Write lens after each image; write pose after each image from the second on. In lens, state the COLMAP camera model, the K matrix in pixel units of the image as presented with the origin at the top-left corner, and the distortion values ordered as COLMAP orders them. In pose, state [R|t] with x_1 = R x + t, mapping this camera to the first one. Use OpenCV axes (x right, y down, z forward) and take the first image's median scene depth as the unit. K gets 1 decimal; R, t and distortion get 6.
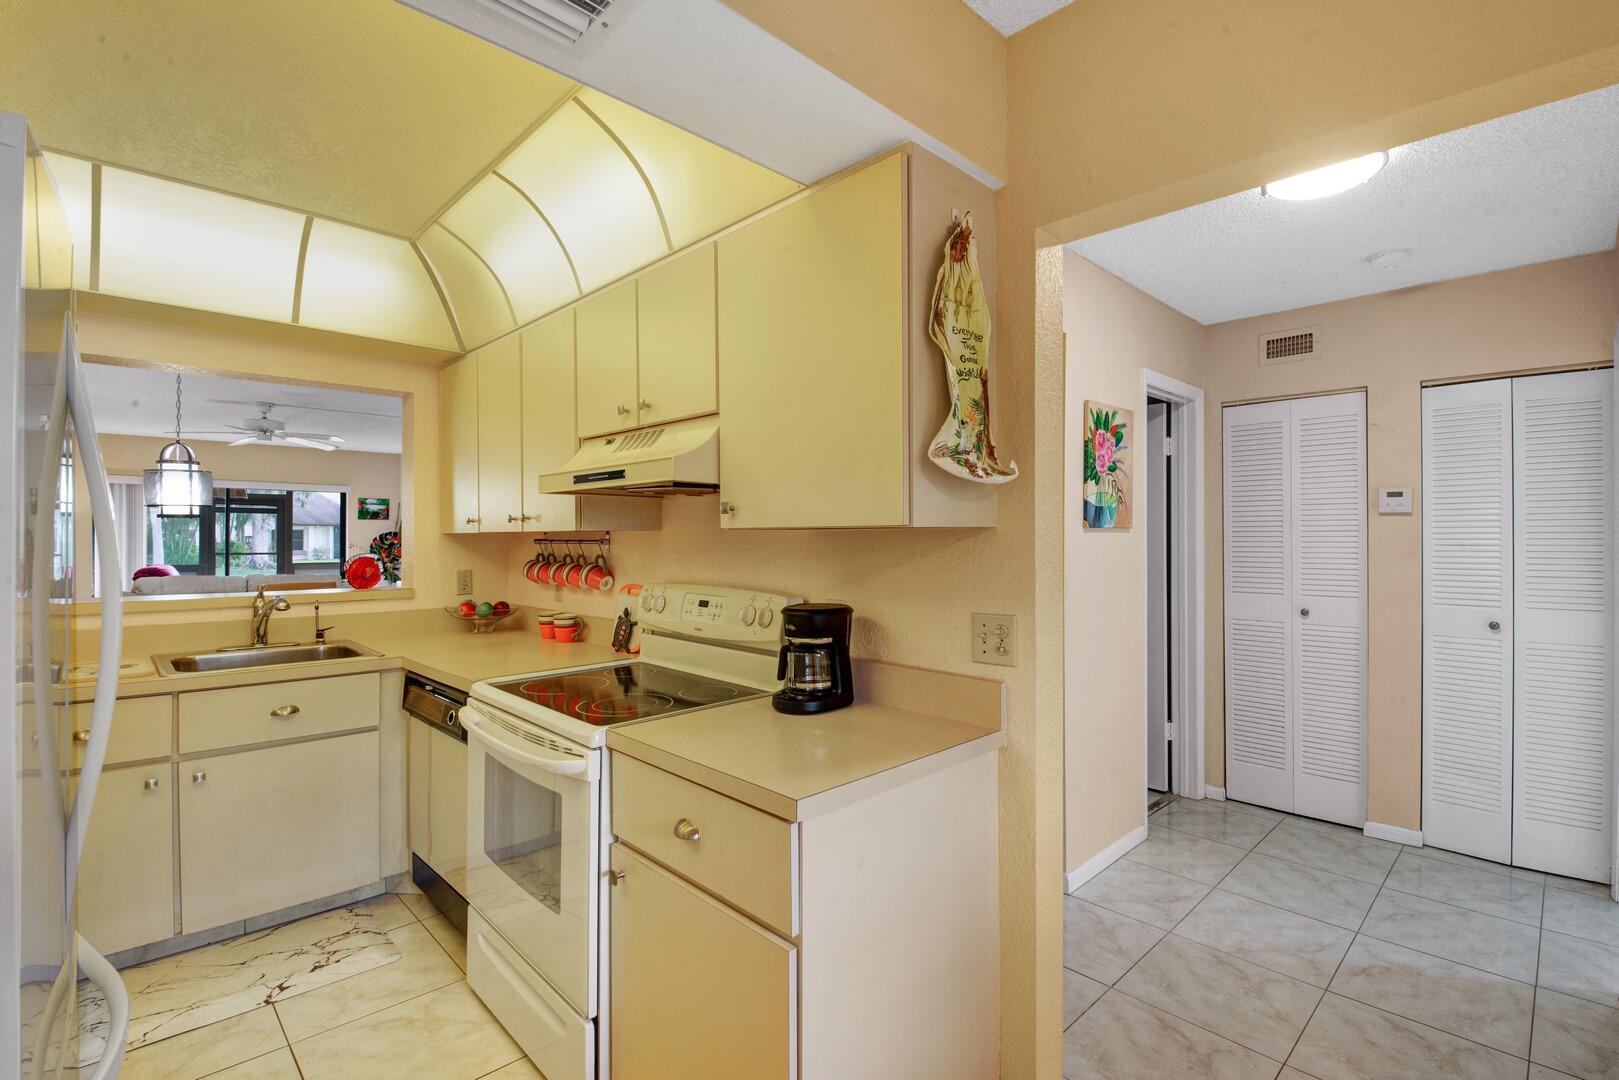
lens RADIAL K [[740.8, 0, 804.4], [0, 740.8, 537.3], [0, 0, 1]] dist [-0.002068, -0.000672]
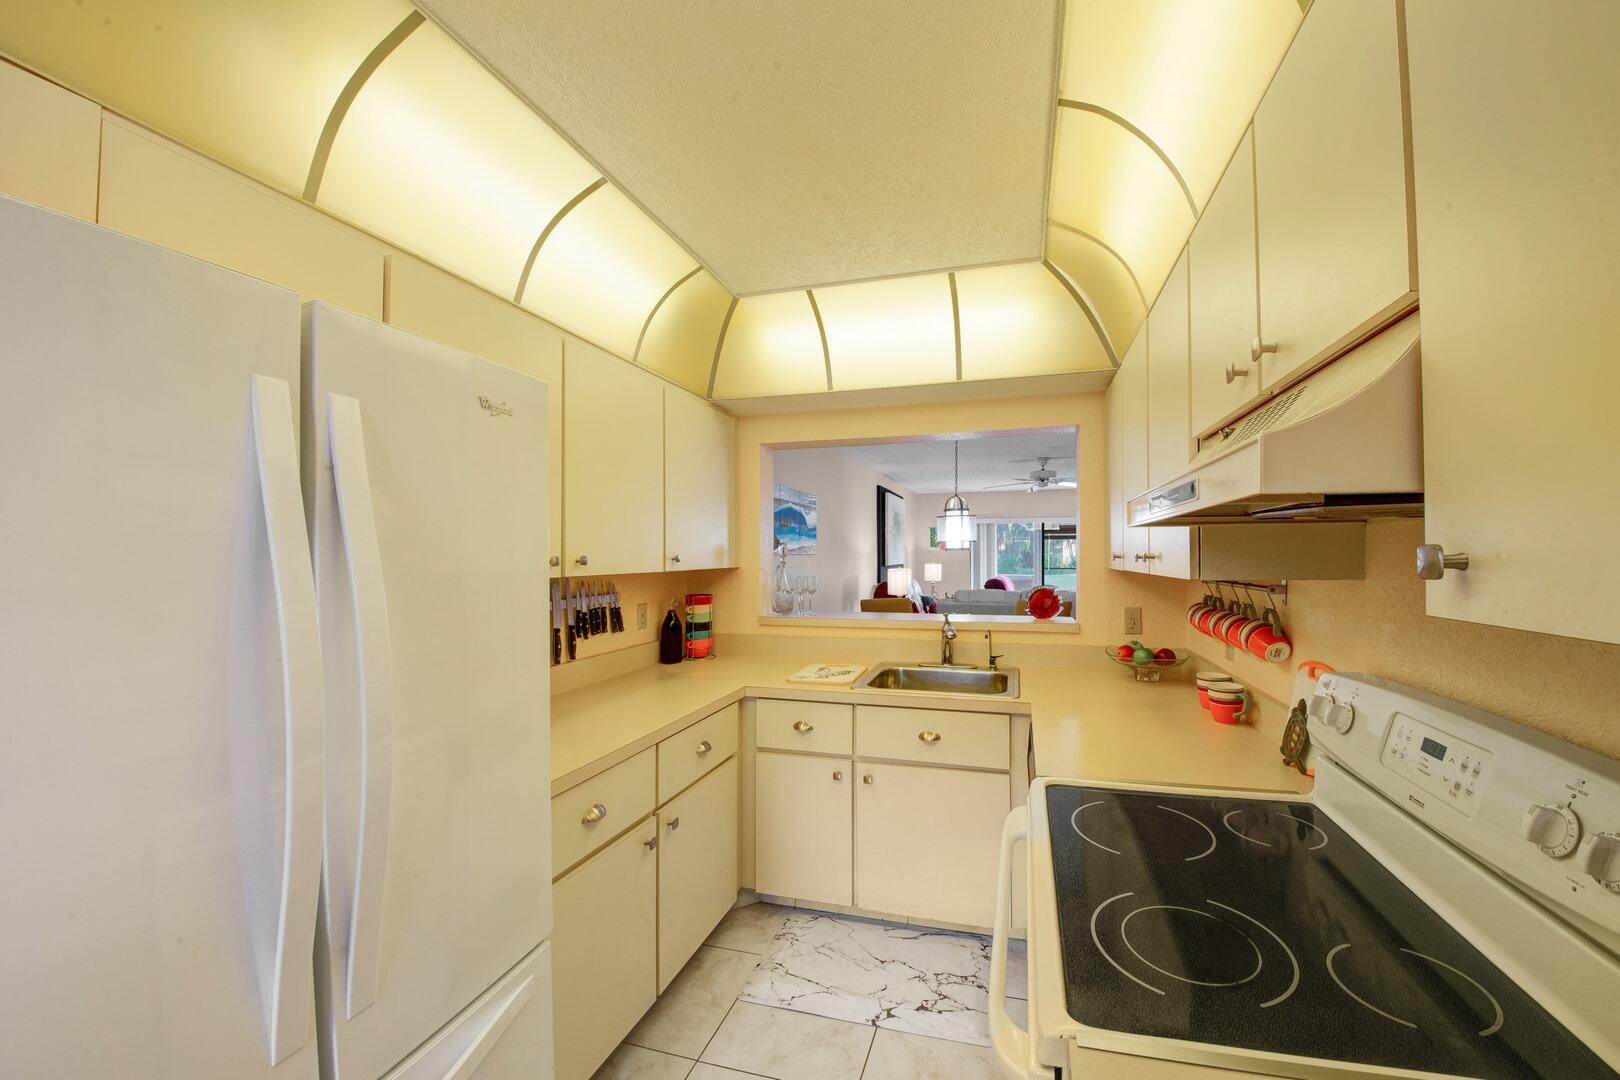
lens RADIAL K [[594.5, 0, 873.8], [0, 594.5, 547.4], [0, 0, 1]] dist [-0.014115, -0.001329]
pose [[0.531348, -0.010122, -0.847093, -0.007789], [0.001575, 0.999939, -0.010960, -0.027730], [0.847152, 0.004489, 0.531331, 0.405051]]
